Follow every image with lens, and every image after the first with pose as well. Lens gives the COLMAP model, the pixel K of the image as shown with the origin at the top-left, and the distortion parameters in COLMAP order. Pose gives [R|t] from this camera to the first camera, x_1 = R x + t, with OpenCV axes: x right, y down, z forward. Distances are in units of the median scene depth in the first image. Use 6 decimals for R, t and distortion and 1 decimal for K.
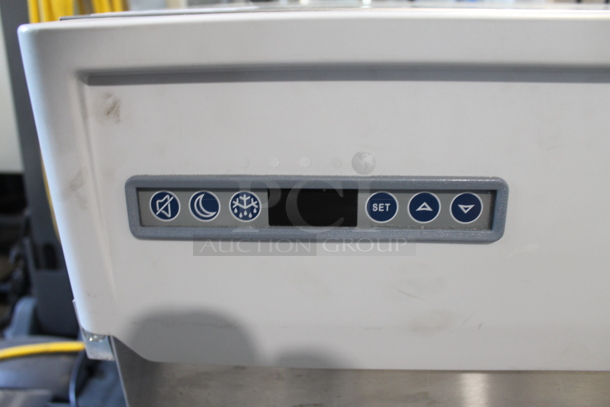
lens RADIAL K [[515.1, 0, 319.0], [0, 515.1, 202.8], [0, 0, 1]] dist [-0.164978, 0.146063]
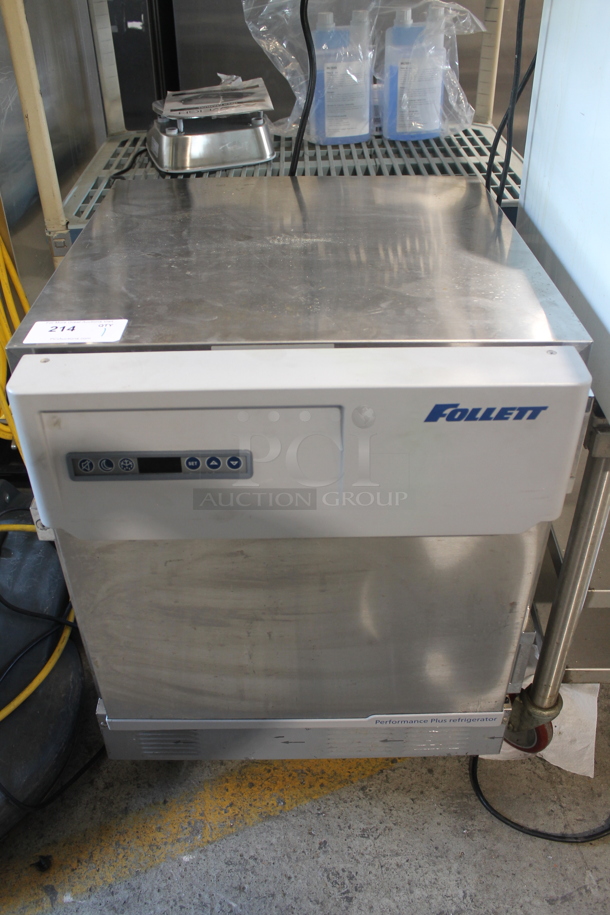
lens RADIAL K [[772.6, 0, 305.0], [0, 772.6, 457.5], [0, 0, 1]] dist [-0.164978, 0.146063]
pose [[0.997727, -0.037607, 0.055914, 0.391140], [0.024052, 0.973872, 0.225819, -0.687871], [-0.062946, -0.223961, 0.972563, -1.980501]]
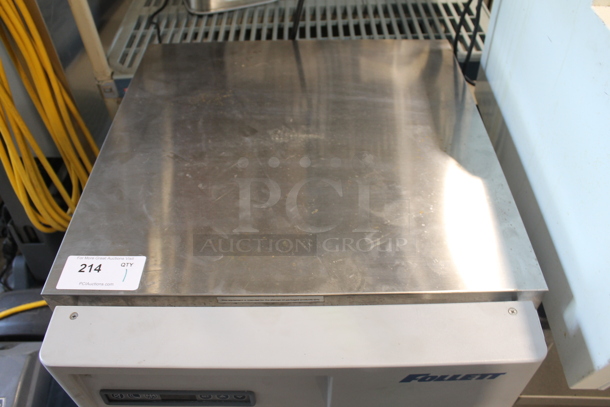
lens RADIAL K [[515.1, 0, 319.0], [0, 515.1, 202.8], [0, 0, 1]] dist [-0.164978, 0.146063]
pose [[0.997220, -0.051147, 0.054184, 0.573768], [0.026135, 0.921092, 0.388467, -1.752565], [-0.069778, -0.385971, 0.919868, -0.873611]]
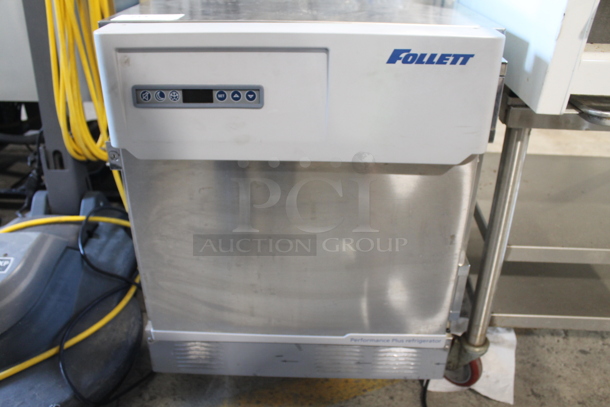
lens RADIAL K [[506.5, 0, 306.5], [0, 506.5, 194.7], [0, 0, 1]] dist [-0.150254, 0.127974]
pose [[0.999065, 0.001954, 0.043197, 0.471230], [-0.005835, 0.995933, 0.089912, 0.300350], [-0.042846, -0.090080, 0.995012, -1.839472]]
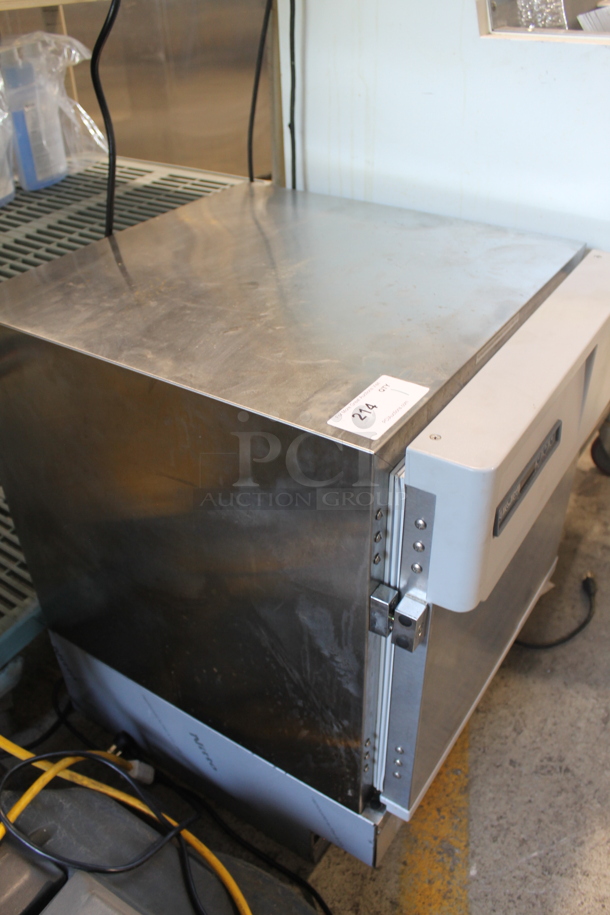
lens RADIAL K [[759.7, 0, 305.0], [0, 759.7, 457.5], [0, 0, 1]] dist [-0.150254, 0.127974]
pose [[0.512913, -0.500672, 0.697315, -2.543416], [0.350699, 0.863638, 0.362133, -1.441042], [-0.783537, 0.058804, 0.618556, -0.152172]]
